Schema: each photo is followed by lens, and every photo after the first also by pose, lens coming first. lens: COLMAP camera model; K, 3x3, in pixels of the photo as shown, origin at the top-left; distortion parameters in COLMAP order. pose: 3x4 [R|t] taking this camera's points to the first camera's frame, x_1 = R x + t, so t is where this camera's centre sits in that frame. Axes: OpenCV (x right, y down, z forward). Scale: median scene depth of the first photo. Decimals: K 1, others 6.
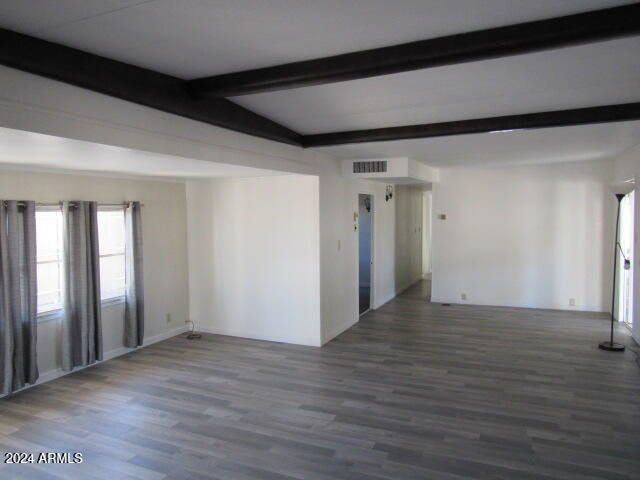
lens RADIAL K [[455.2, 0, 312.2], [0, 455.2, 237.5], [0, 0, 1]] dist [-0.039374, 0.004938]
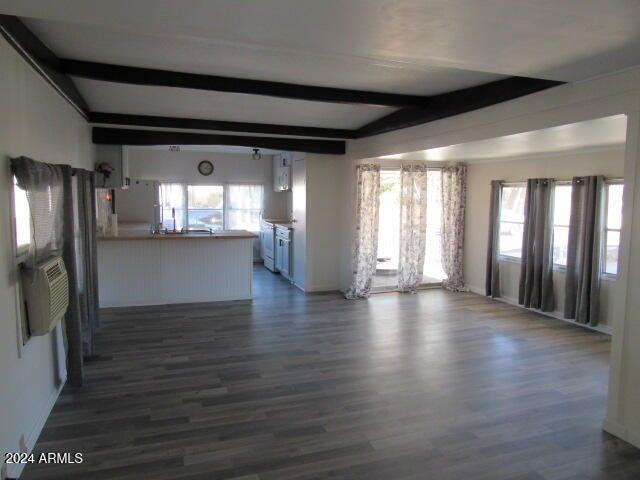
lens RADIAL K [[455.2, 0, 312.2], [0, 455.2, 237.5], [0, 0, 1]] dist [-0.039374, 0.004938]
pose [[-0.726152, 0.066951, -0.684267, 0.744223], [-0.032418, 0.990806, 0.131346, -0.053651], [0.686770, 0.117559, -0.717305, 1.330570]]
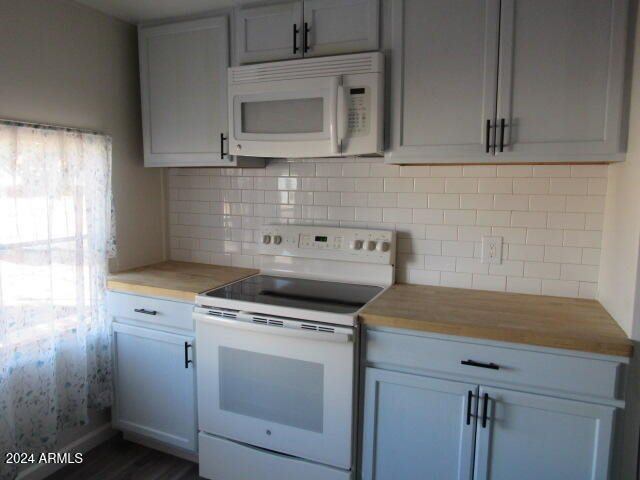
lens RADIAL K [[455.2, 0, 312.2], [0, 455.2, 237.5], [0, 0, 1]] dist [-0.039374, 0.004938]
pose [[0.031869, 0.123941, -0.991778, 0.392110], [-0.050645, 0.991207, 0.122242, -0.016609], [0.998208, 0.046333, 0.037866, 0.652307]]
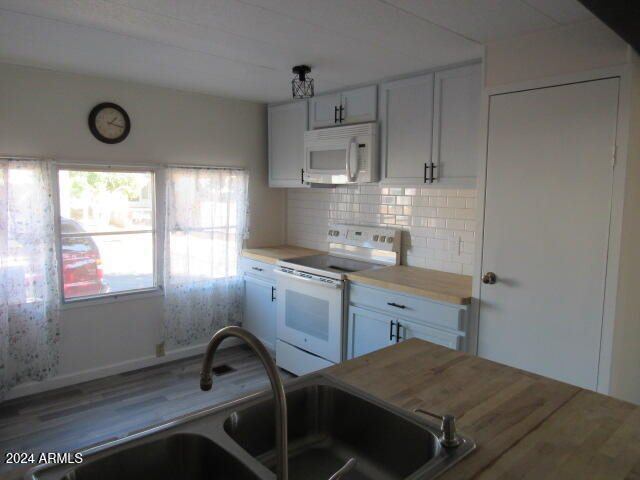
lens RADIAL K [[455.2, 0, 312.2], [0, 455.2, 237.5], [0, 0, 1]] dist [-0.039374, 0.004938]
pose [[-0.405774, 0.102763, -0.908178, 0.515686], [-0.046653, 0.990035, 0.132870, -0.032365], [0.912782, 0.096285, -0.396936, 0.782100]]
